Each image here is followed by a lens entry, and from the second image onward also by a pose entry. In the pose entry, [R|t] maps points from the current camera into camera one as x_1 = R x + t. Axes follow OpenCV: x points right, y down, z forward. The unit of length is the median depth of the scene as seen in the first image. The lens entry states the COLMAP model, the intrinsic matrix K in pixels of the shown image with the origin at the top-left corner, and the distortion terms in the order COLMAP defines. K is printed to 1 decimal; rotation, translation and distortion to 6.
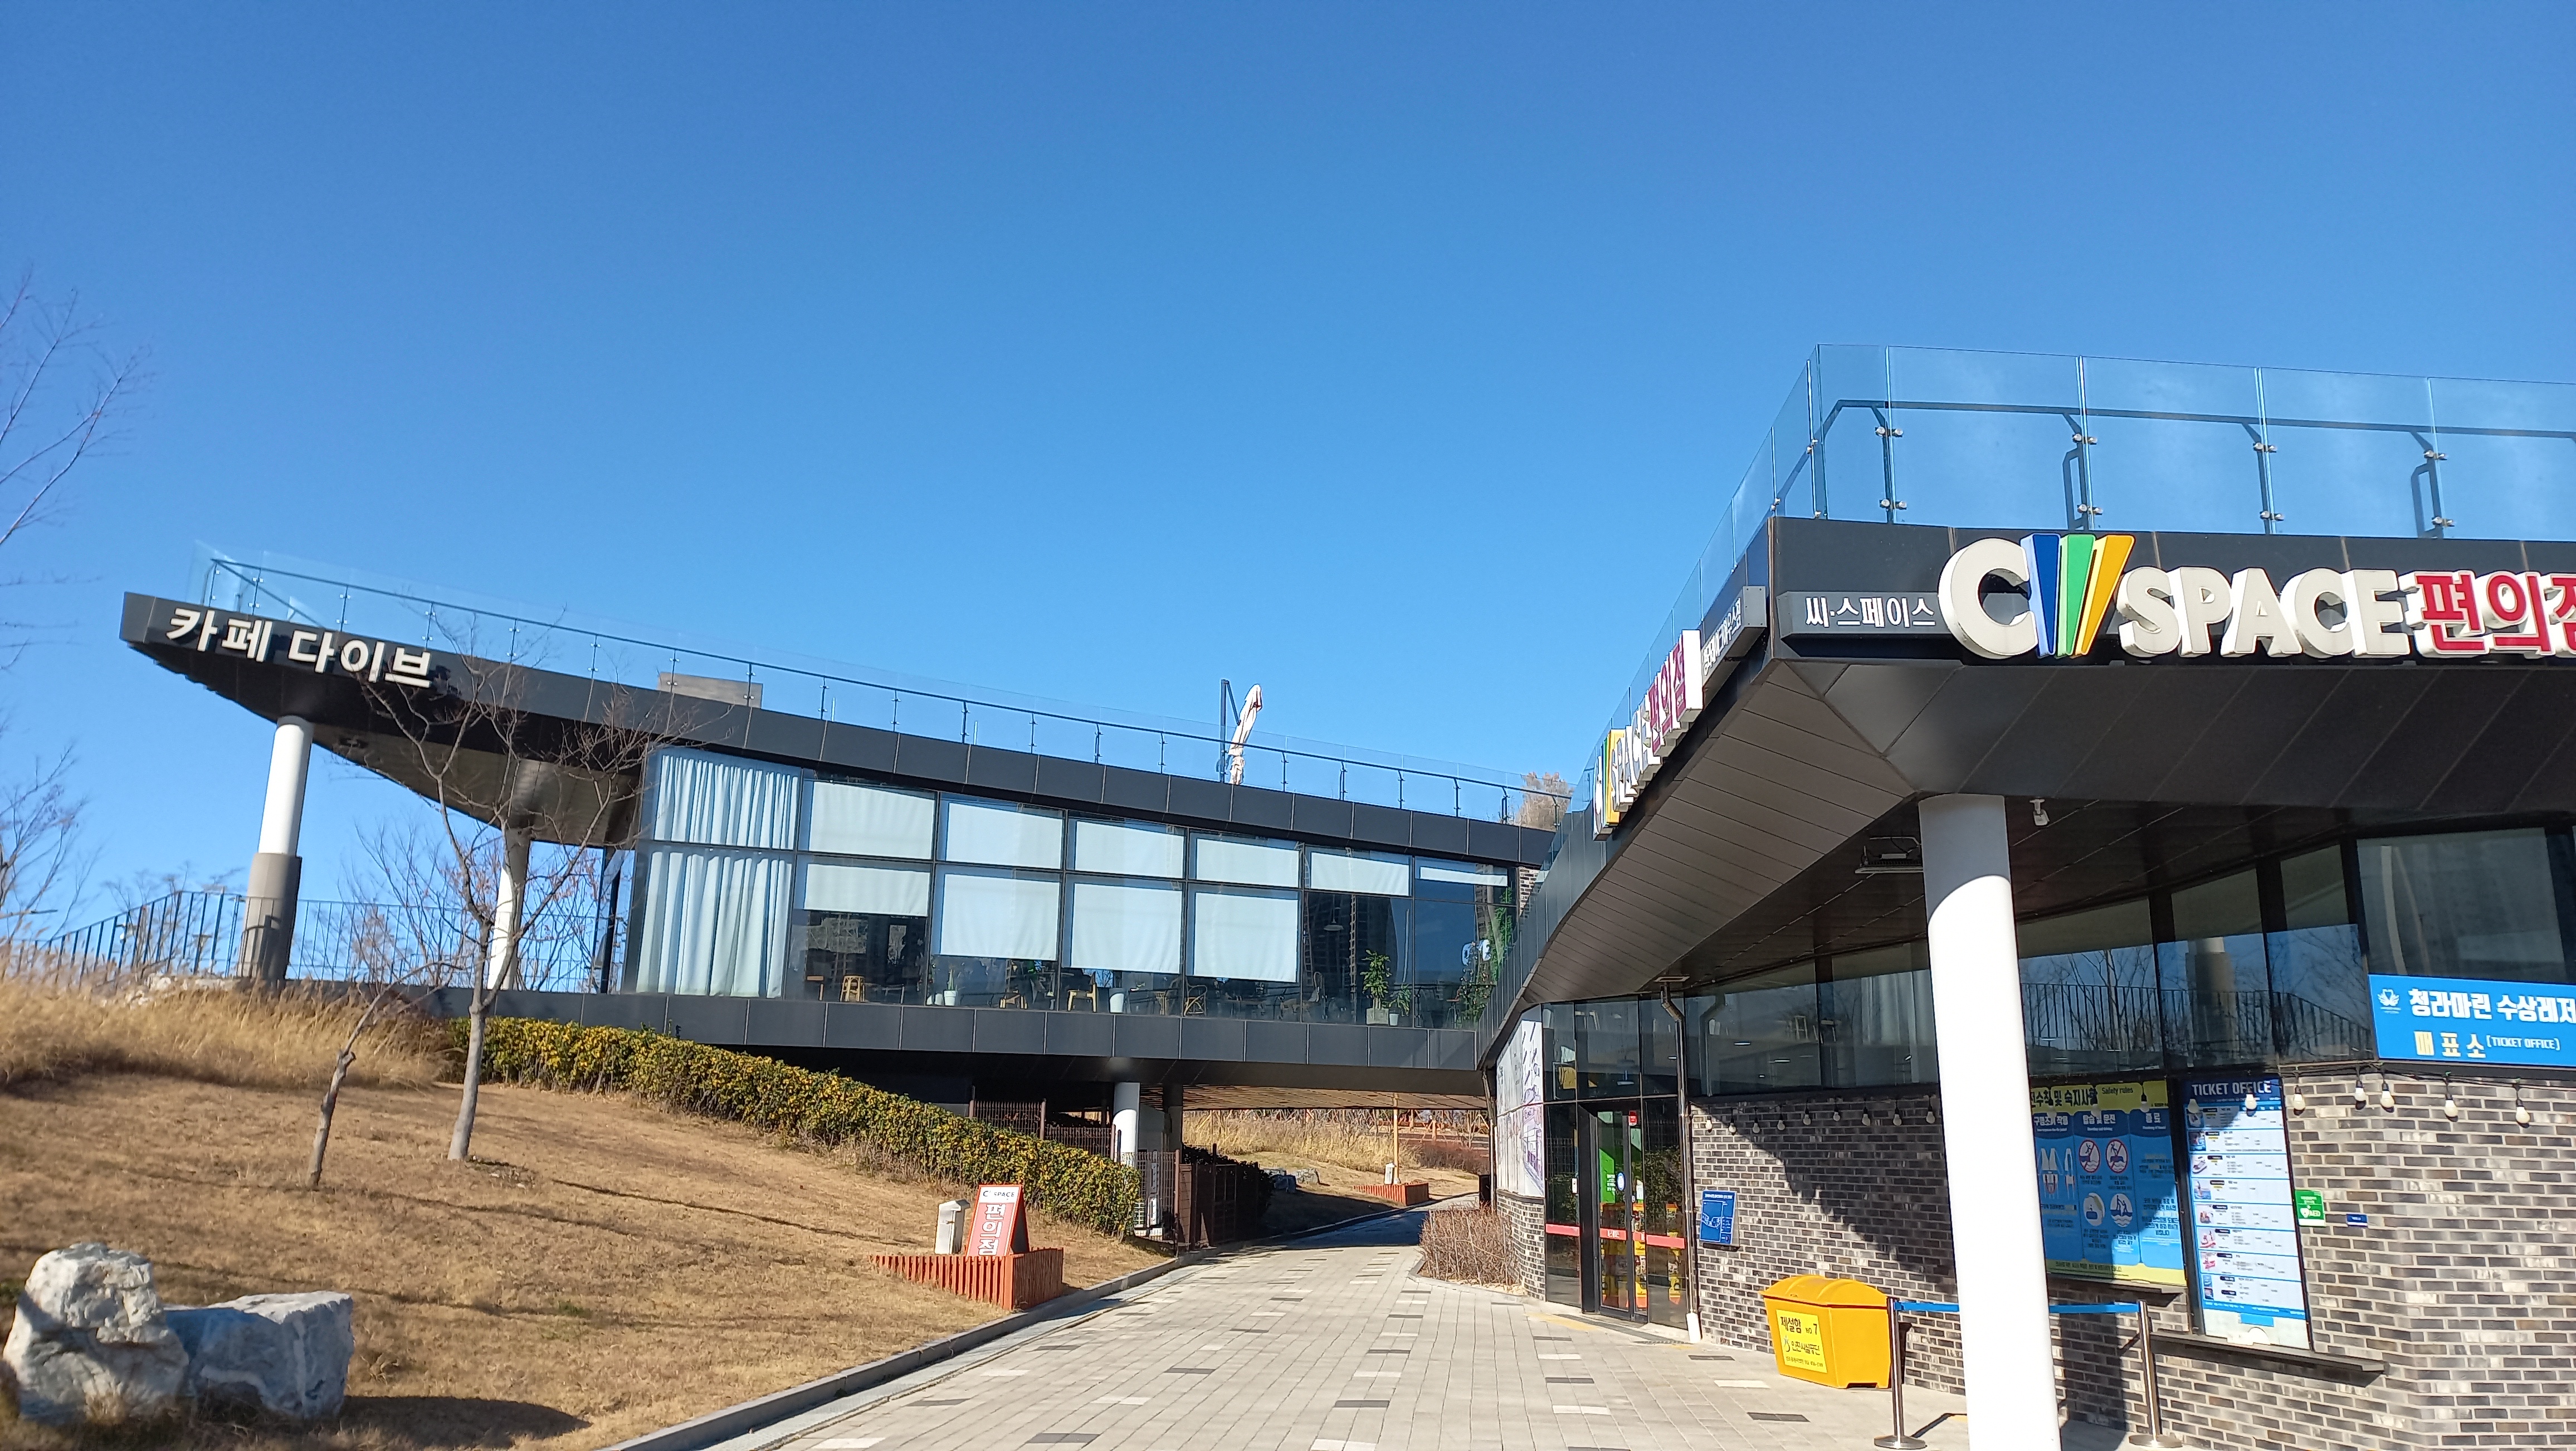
lens RADIAL K [[1847.9, 0, 1288.0], [0, 1847.9, 725.5], [0, 0, 1]] dist [0.107441, -0.103355]
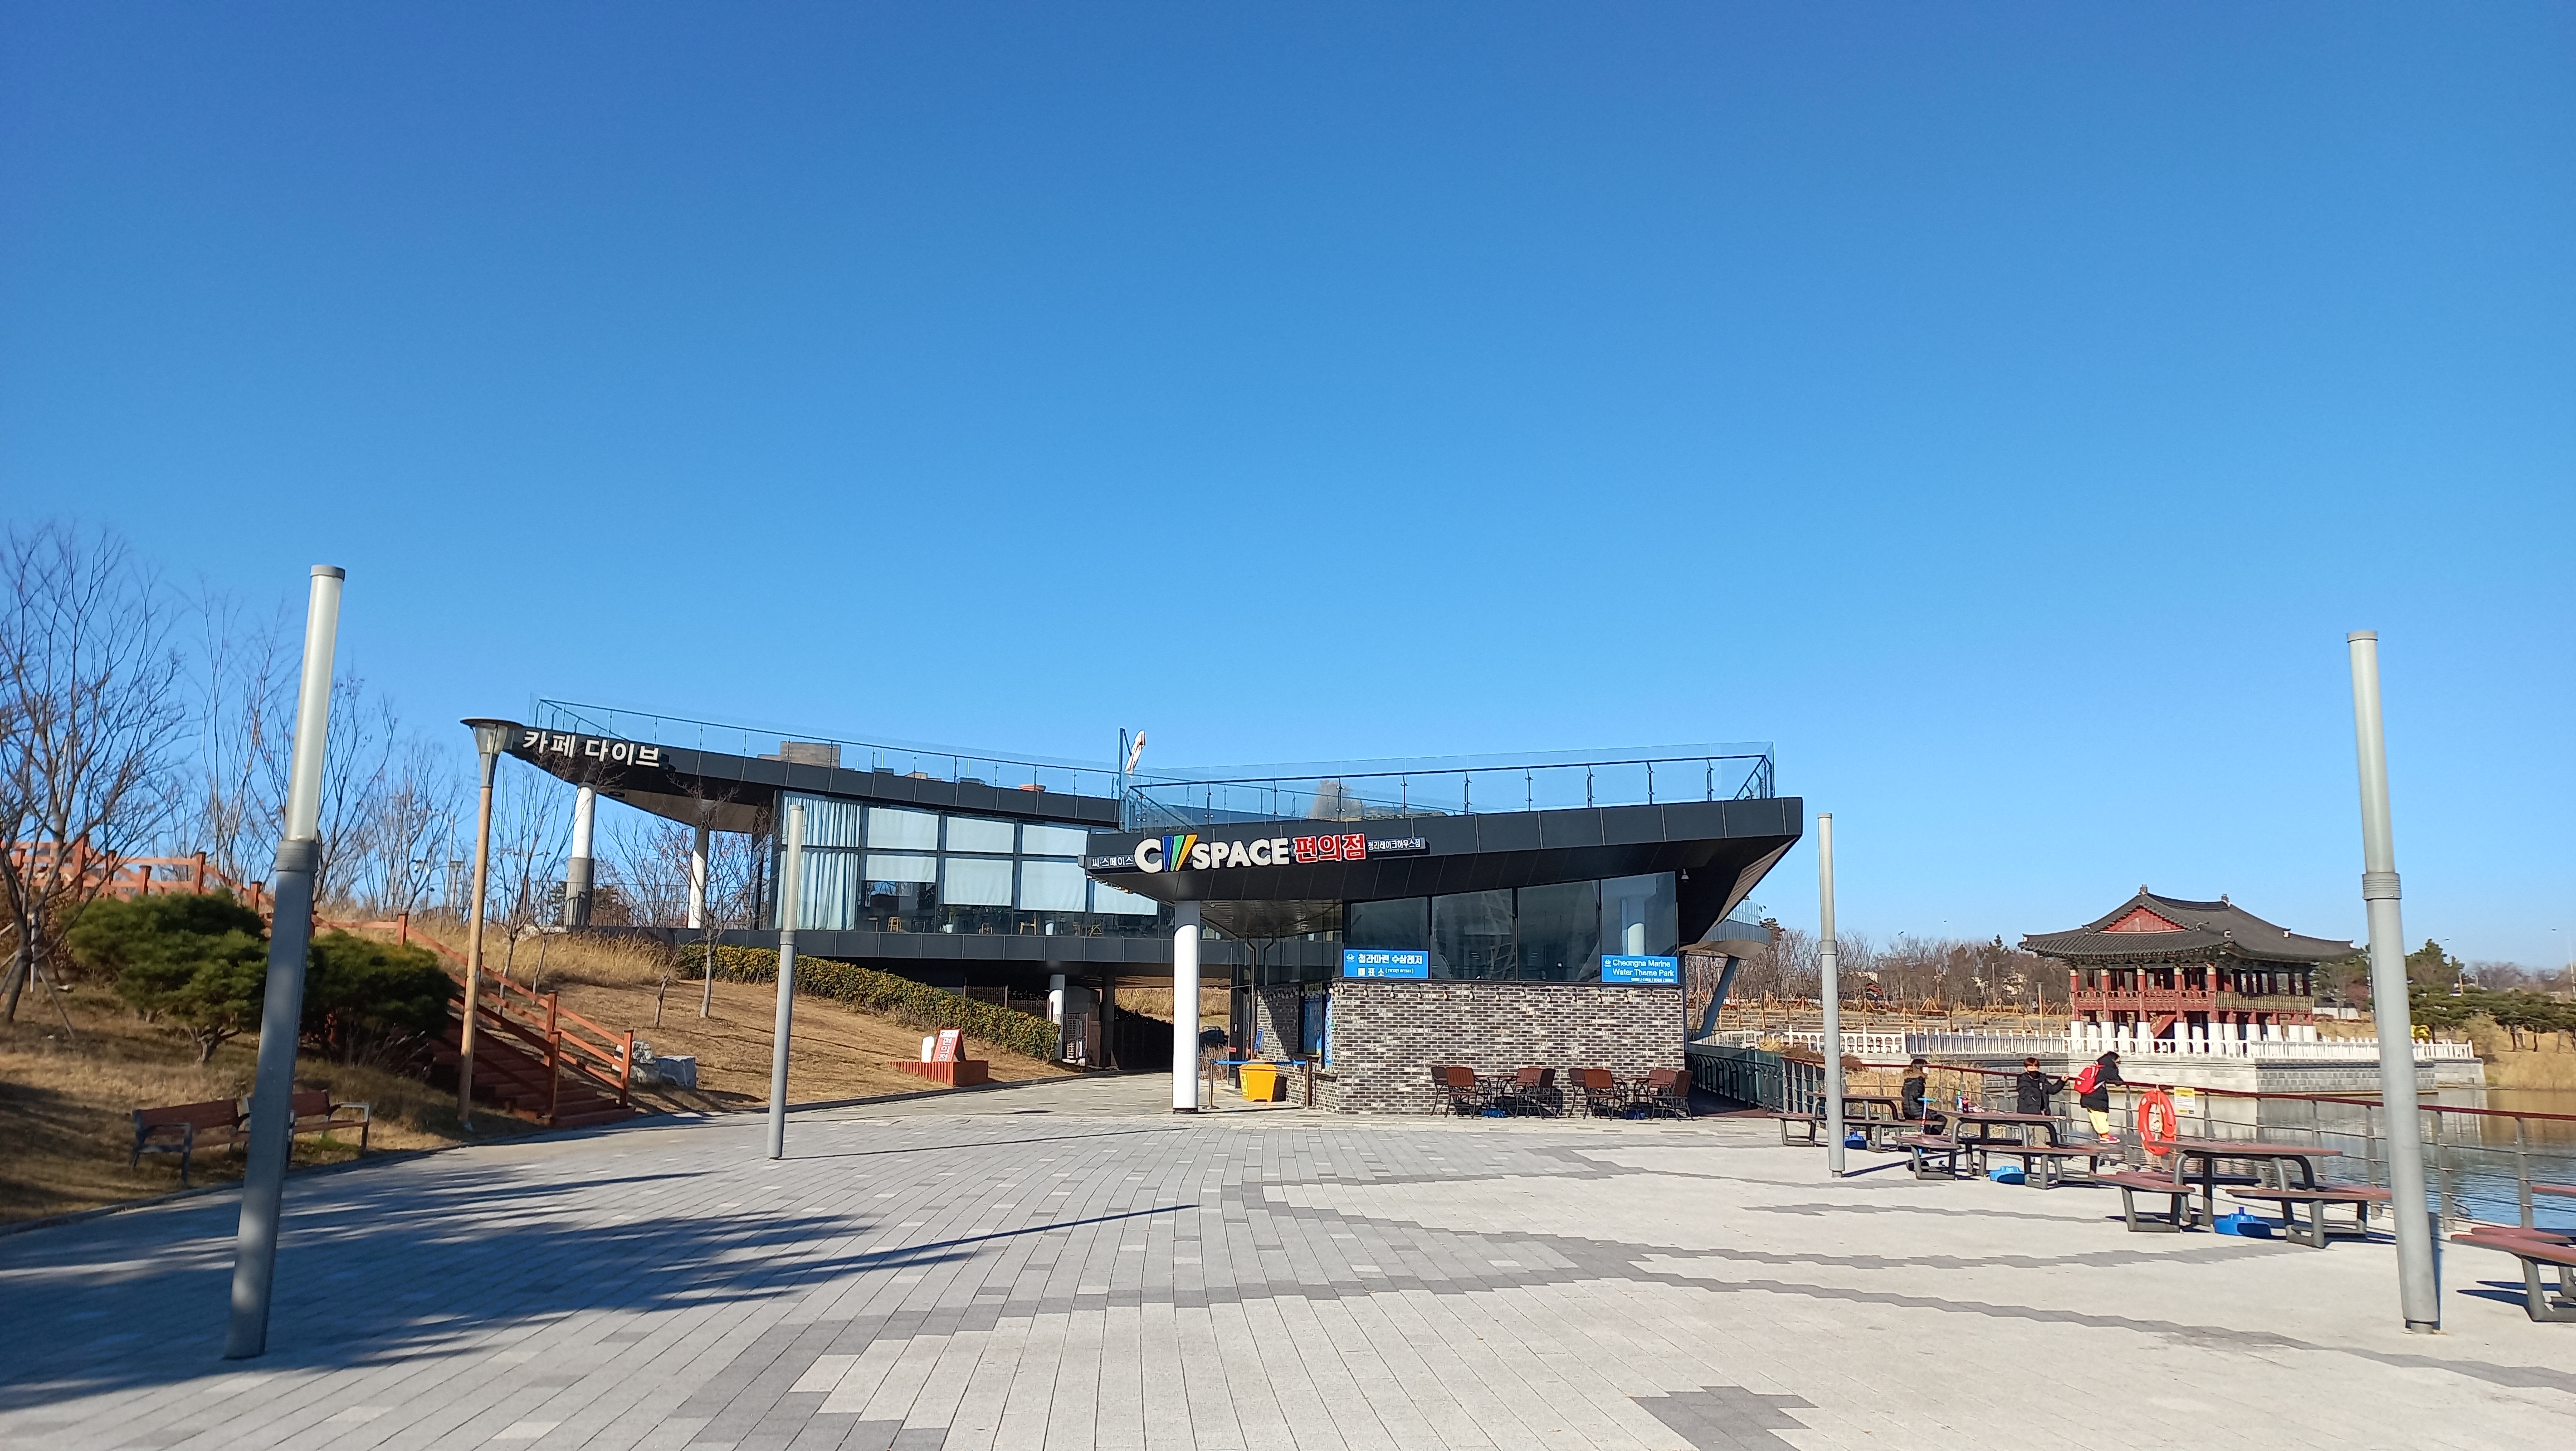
lens RADIAL K [[1921.2, 0, 1288.0], [0, 1921.2, 725.5], [0, 0, 1]] dist [0.163525, 0.001909]
pose [[0.997358, -0.012597, -0.071545, 0.286223], [0.017884, 0.997117, 0.073743, -0.184251], [0.070409, -0.074828, 0.994708, -0.829536]]
